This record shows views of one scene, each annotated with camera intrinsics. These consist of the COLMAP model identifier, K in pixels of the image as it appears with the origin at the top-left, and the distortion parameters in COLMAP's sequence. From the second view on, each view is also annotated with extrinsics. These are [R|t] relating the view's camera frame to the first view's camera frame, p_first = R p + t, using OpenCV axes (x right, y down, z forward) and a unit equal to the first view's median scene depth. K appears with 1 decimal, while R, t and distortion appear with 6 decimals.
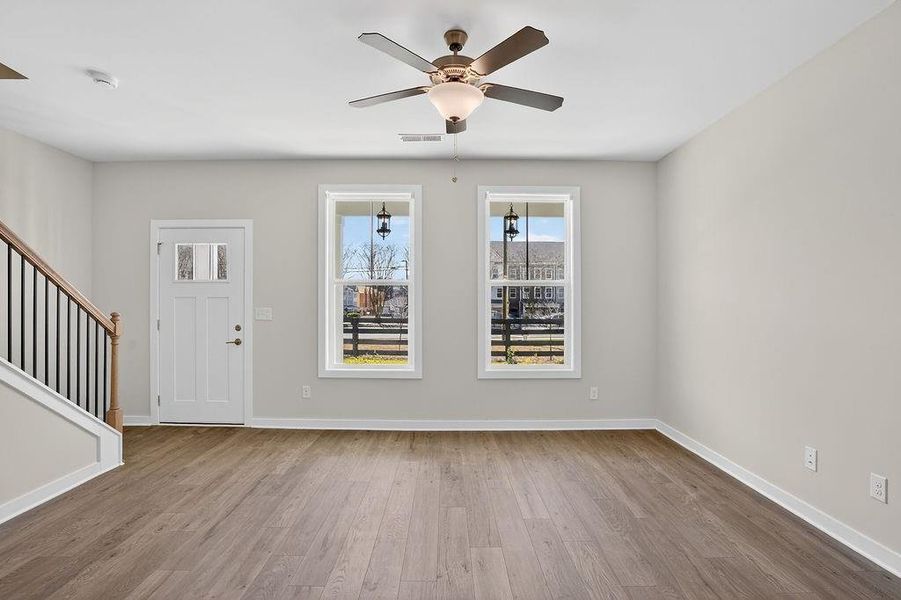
lens RADIAL K [[443.4, 0, 448.0], [0, 443.4, 303.7], [0, 0, 1]] dist [-0.081116, 0.036437]
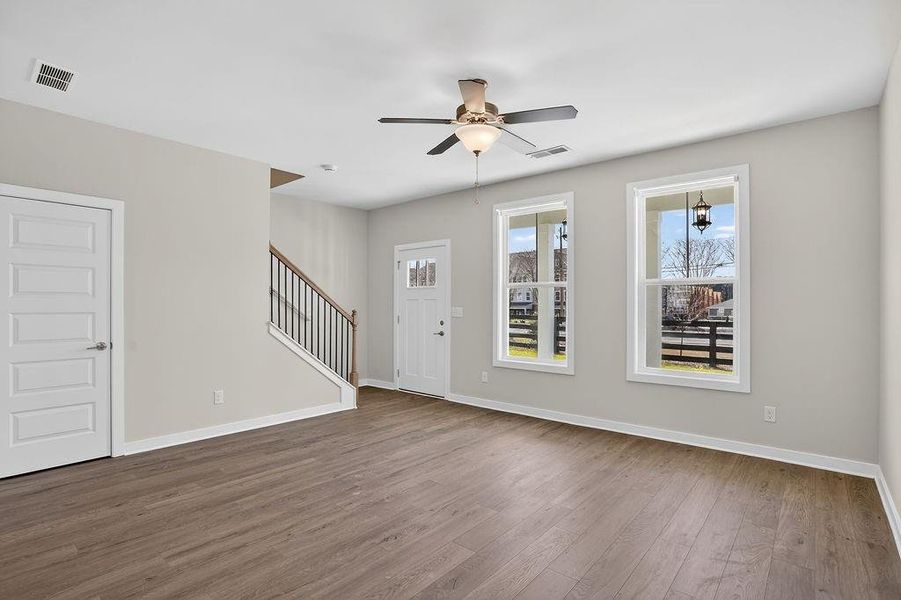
lens RADIAL K [[443.4, 0, 448.0], [0, 443.4, 303.7], [0, 0, 1]] dist [-0.081116, 0.036437]
pose [[0.754106, -0.002333, -0.656748, 0.428494], [0.000099, 0.999994, -0.003439, 0.002721], [0.656752, 0.002528, 0.754102, 0.011278]]
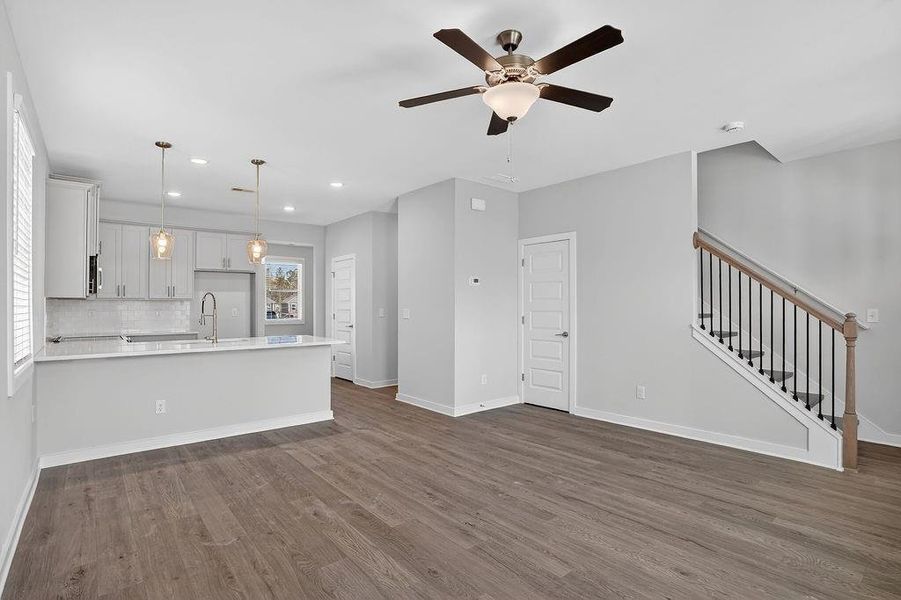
lens RADIAL K [[443.4, 0, 448.0], [0, 443.4, 303.7], [0, 0, 1]] dist [-0.081116, 0.036437]
pose [[-0.771037, -0.002770, -0.636785, 0.426767], [0.002202, 0.999973, -0.007017, 0.002947], [0.636787, -0.006812, -0.771010, 0.939069]]
